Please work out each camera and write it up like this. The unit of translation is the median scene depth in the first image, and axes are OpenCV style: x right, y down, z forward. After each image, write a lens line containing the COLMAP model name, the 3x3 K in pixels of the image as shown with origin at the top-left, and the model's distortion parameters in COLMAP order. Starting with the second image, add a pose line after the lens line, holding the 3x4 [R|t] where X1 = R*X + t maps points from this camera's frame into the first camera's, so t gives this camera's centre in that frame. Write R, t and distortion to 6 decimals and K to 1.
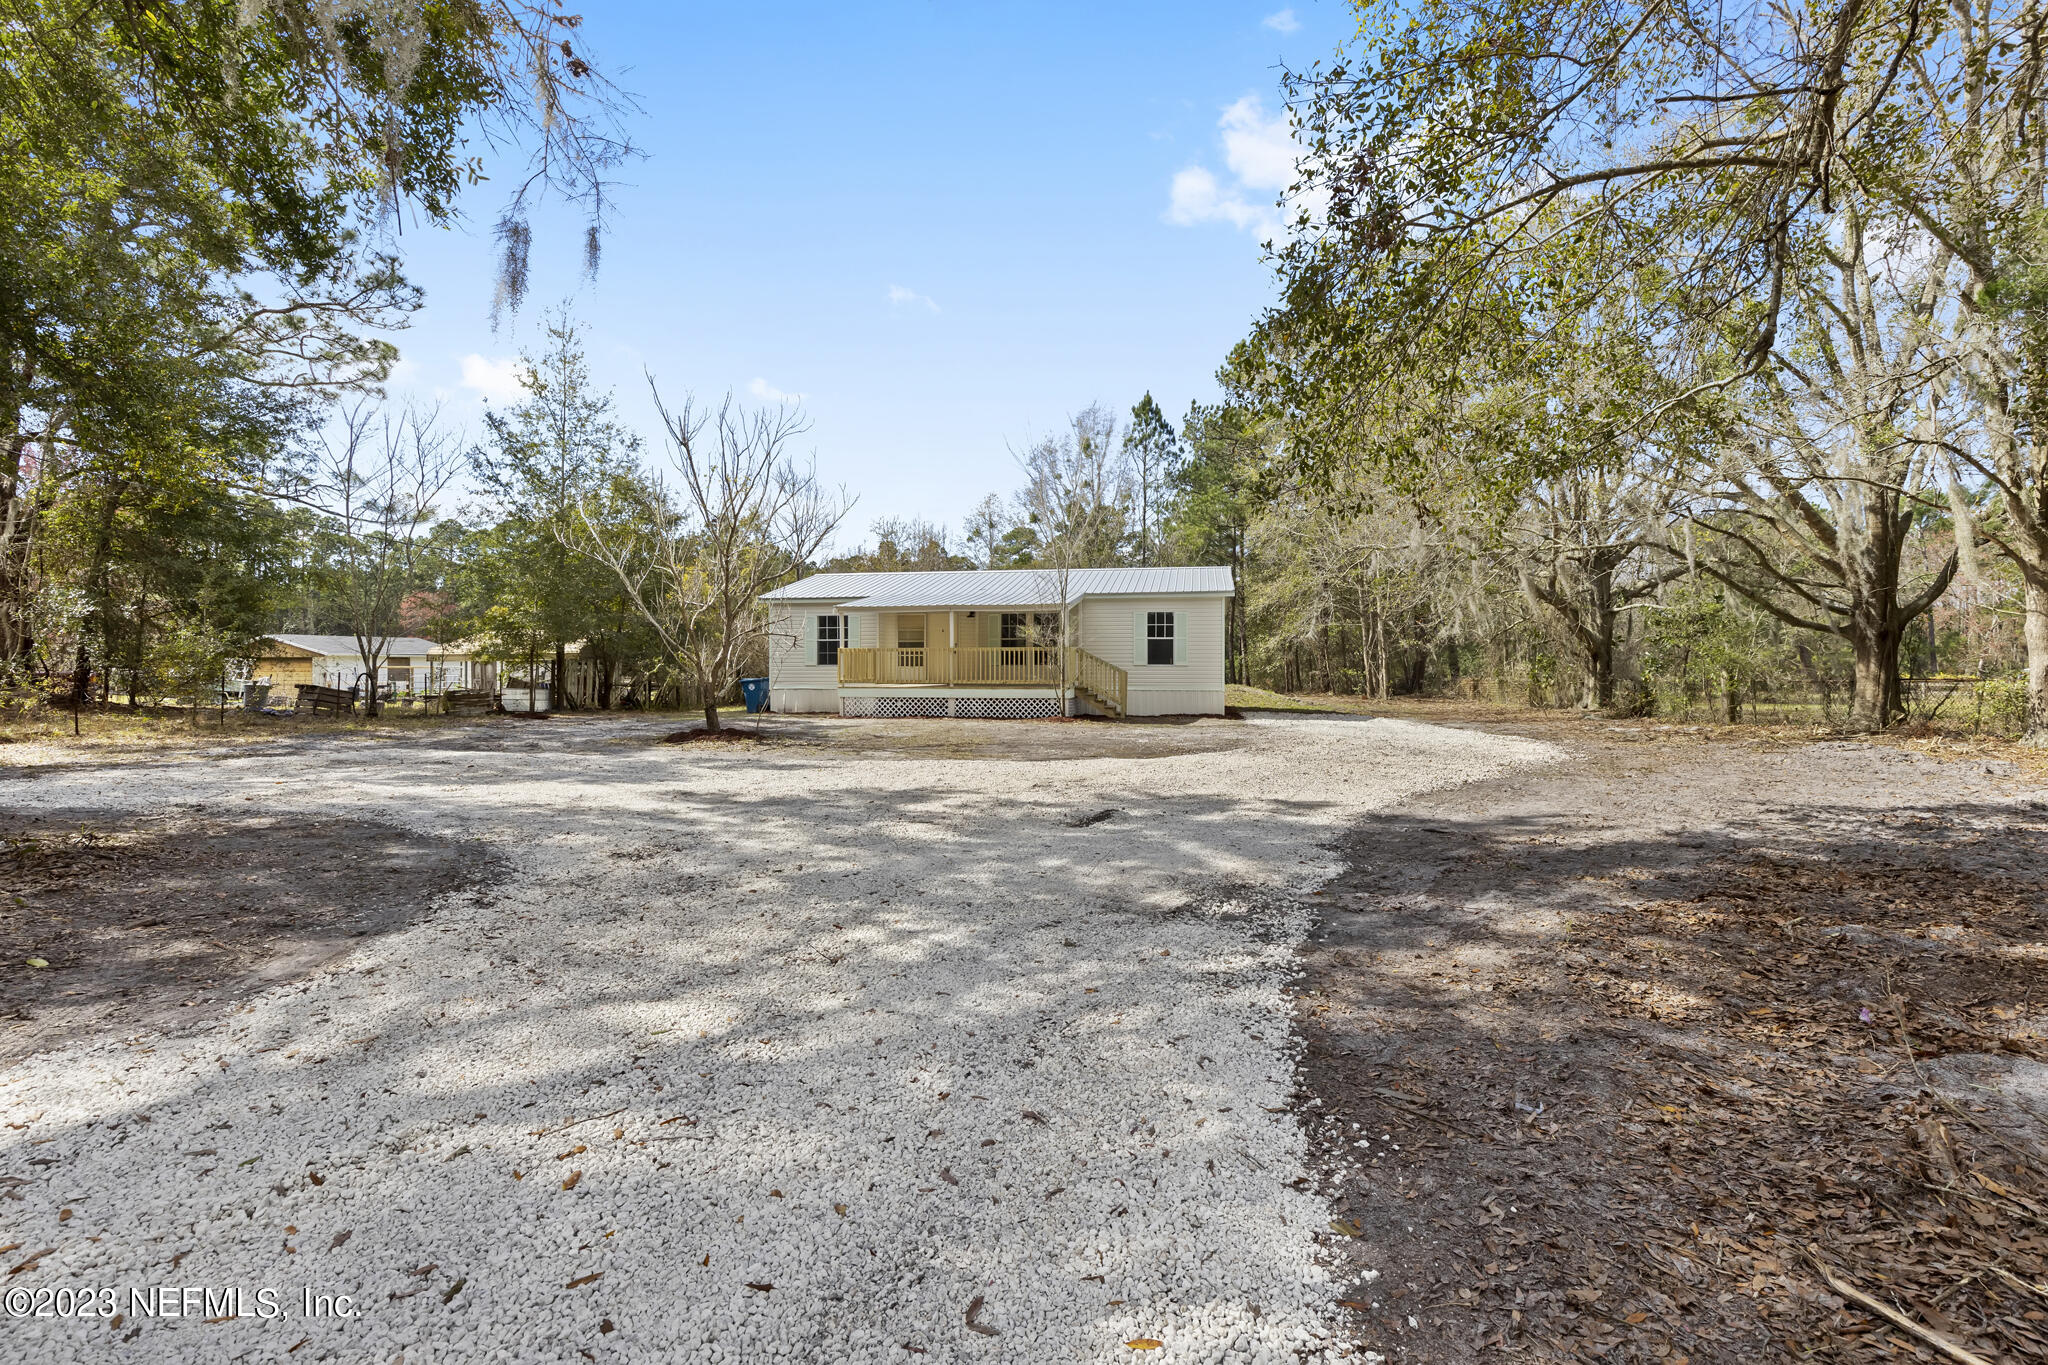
lens RADIAL K [[930.2, 0, 1030.7], [0, 930.2, 656.2], [0, 0, 1]] dist [0.008137, -0.000274]
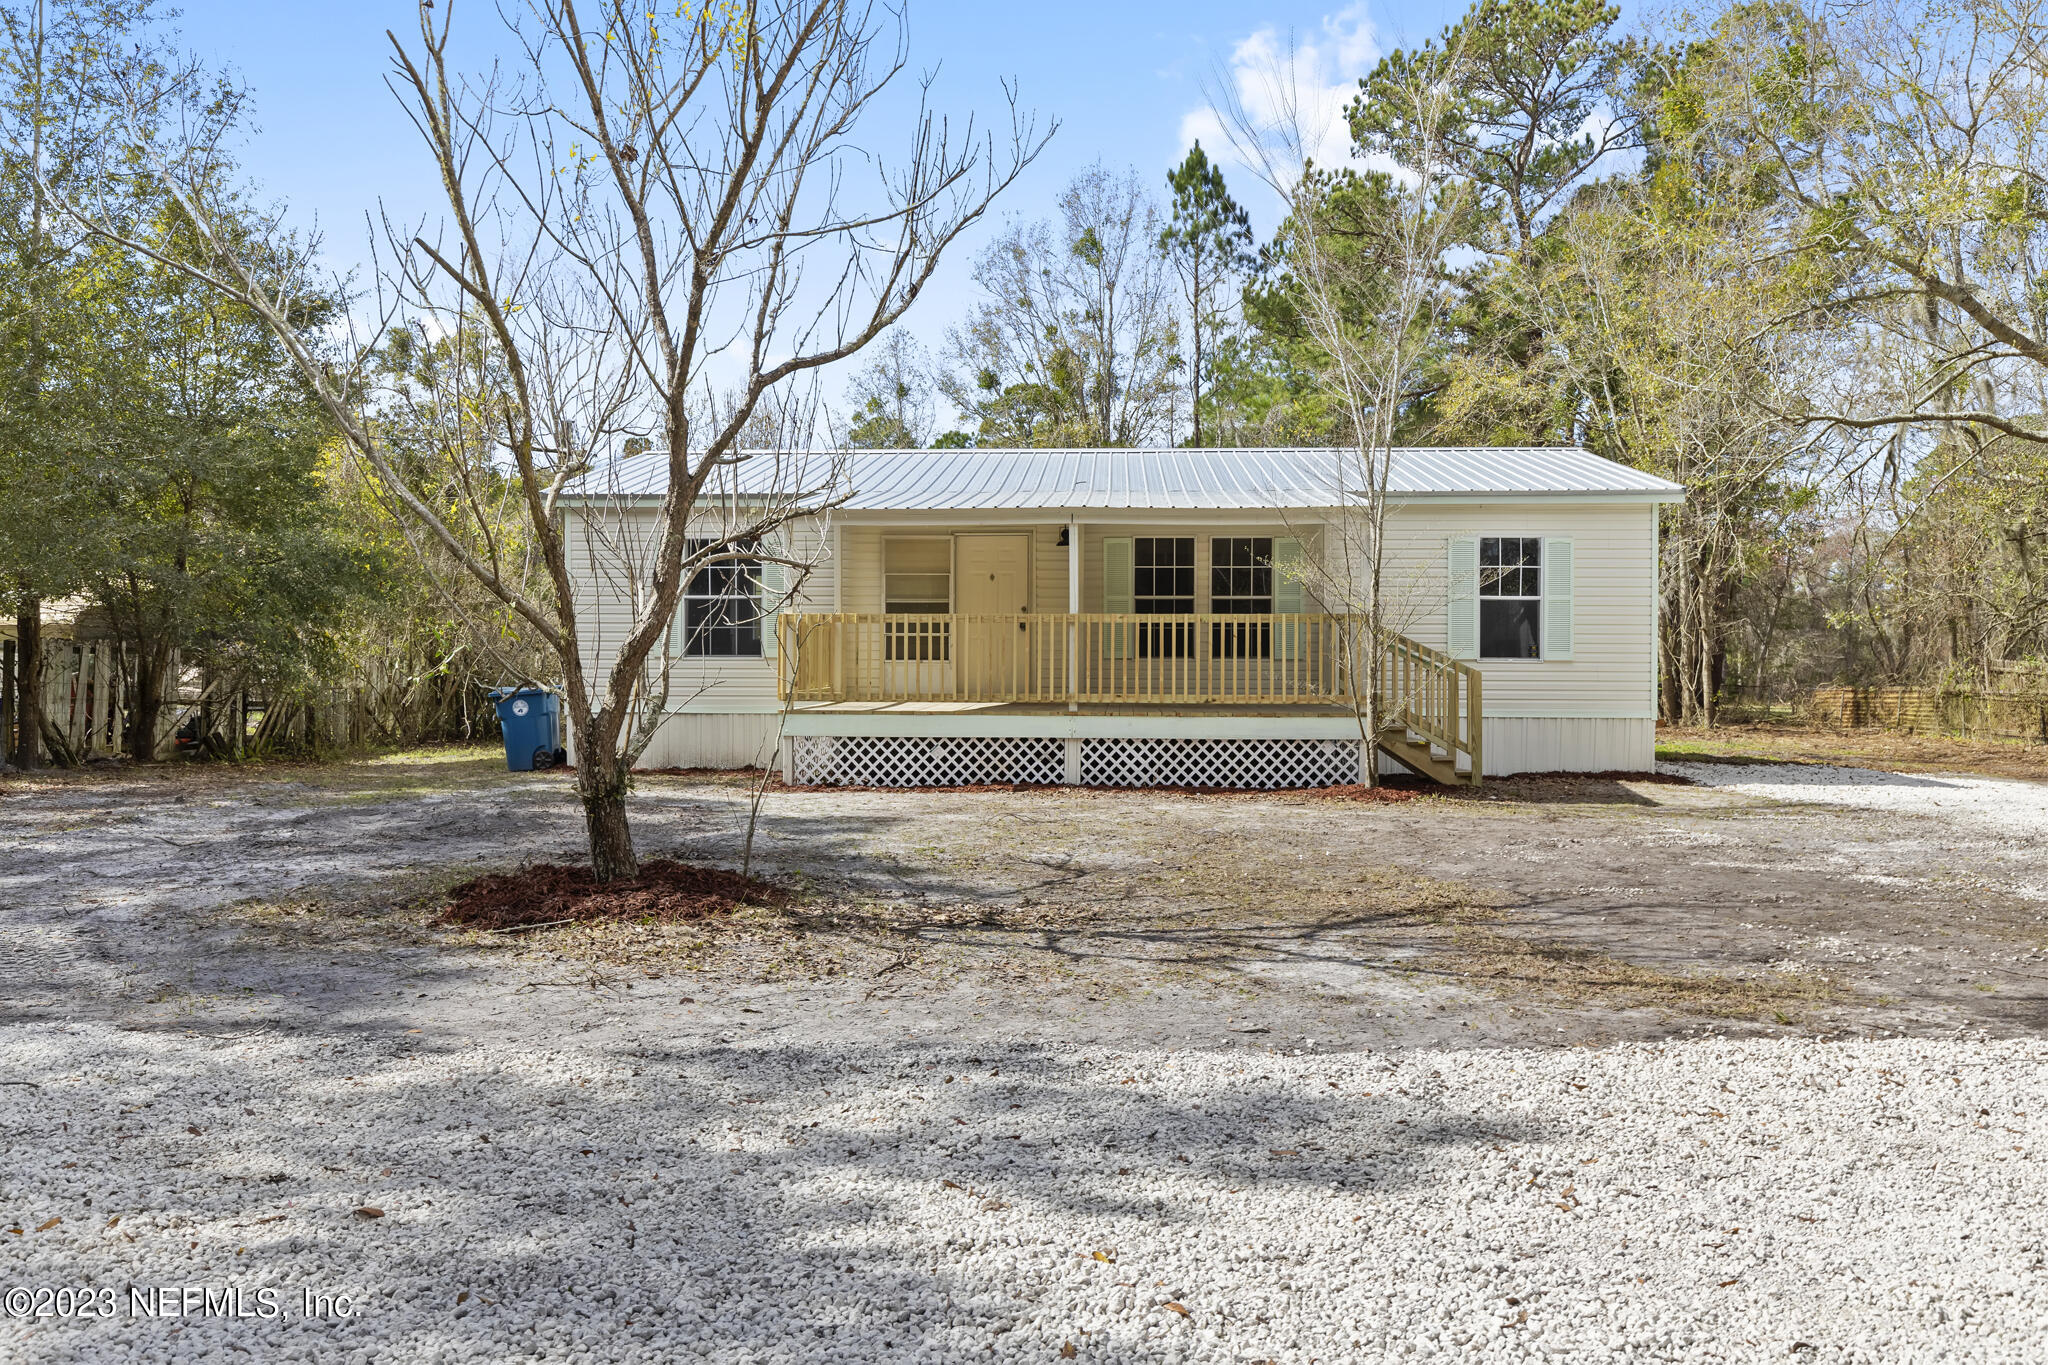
lens RADIAL K [[1558.9, 0, 1023.4], [0, 1558.9, 660.4], [0, 0, 1]] dist [0.001144, 0.001492]
pose [[0.993691, 0.004442, 0.112068, -0.158137], [-0.005381, 0.999953, 0.008076, 0.004991], [-0.112026, -0.008628, 0.993668, 0.291950]]
